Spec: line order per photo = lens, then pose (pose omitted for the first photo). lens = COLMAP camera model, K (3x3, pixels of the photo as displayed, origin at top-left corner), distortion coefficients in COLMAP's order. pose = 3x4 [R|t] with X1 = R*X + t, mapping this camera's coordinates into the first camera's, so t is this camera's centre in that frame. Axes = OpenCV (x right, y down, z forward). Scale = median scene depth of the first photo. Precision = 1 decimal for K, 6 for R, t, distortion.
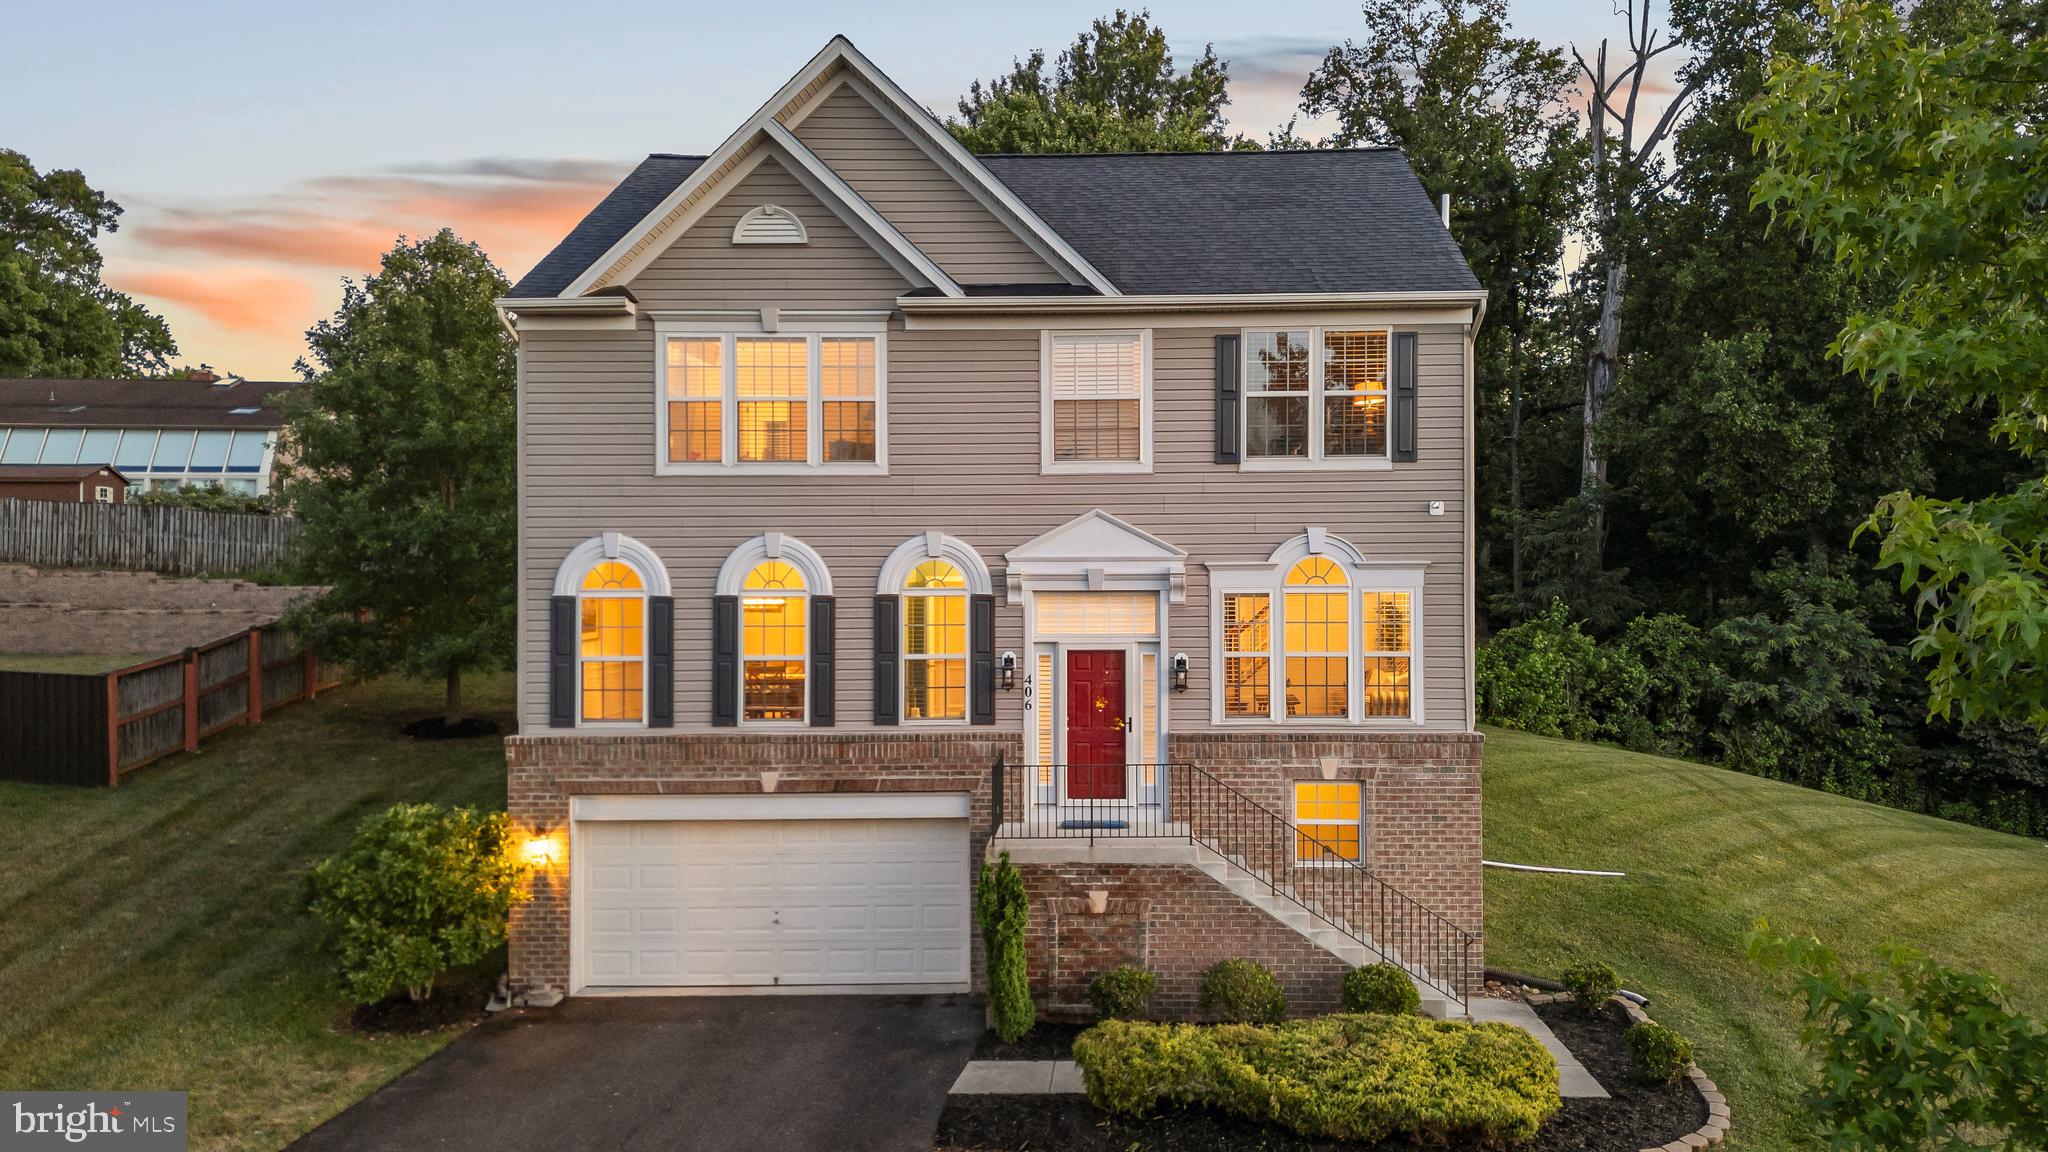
lens RADIAL K [[1583.4, 0, 1083.9], [0, 1583.4, 585.3], [0, 0, 1]] dist [0.072374, -0.088265]
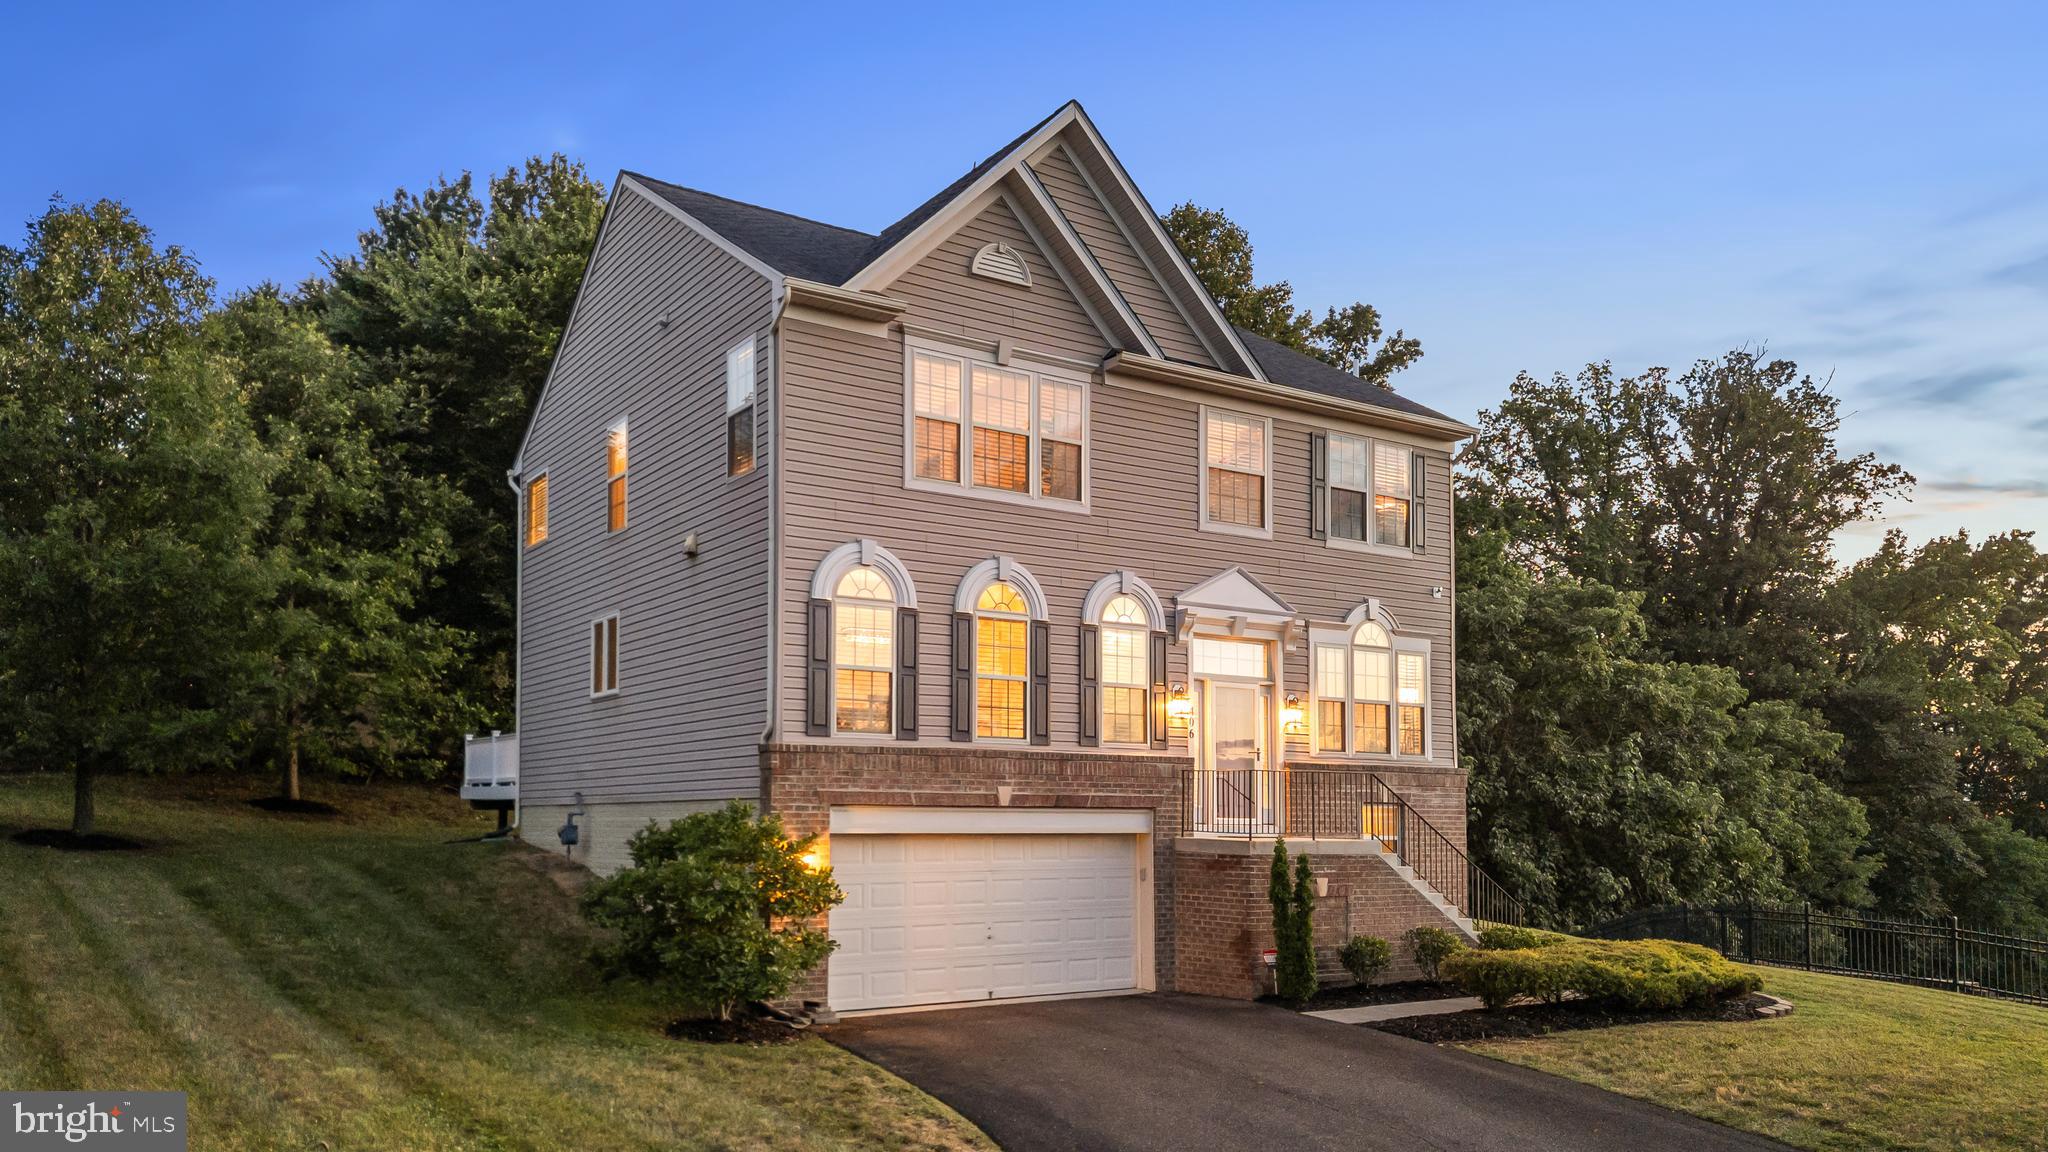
lens RADIAL K [[1608.6, 0, 1023.1], [0, 1608.6, 775.2], [0, 0, 1]] dist [0.034445, -0.001422]
pose [[0.809809, 0.029529, 0.585950, -0.796616], [-0.001129, 0.998809, -0.048774, 0.160408], [-0.586693, 0.038836, 0.808878, 0.149850]]
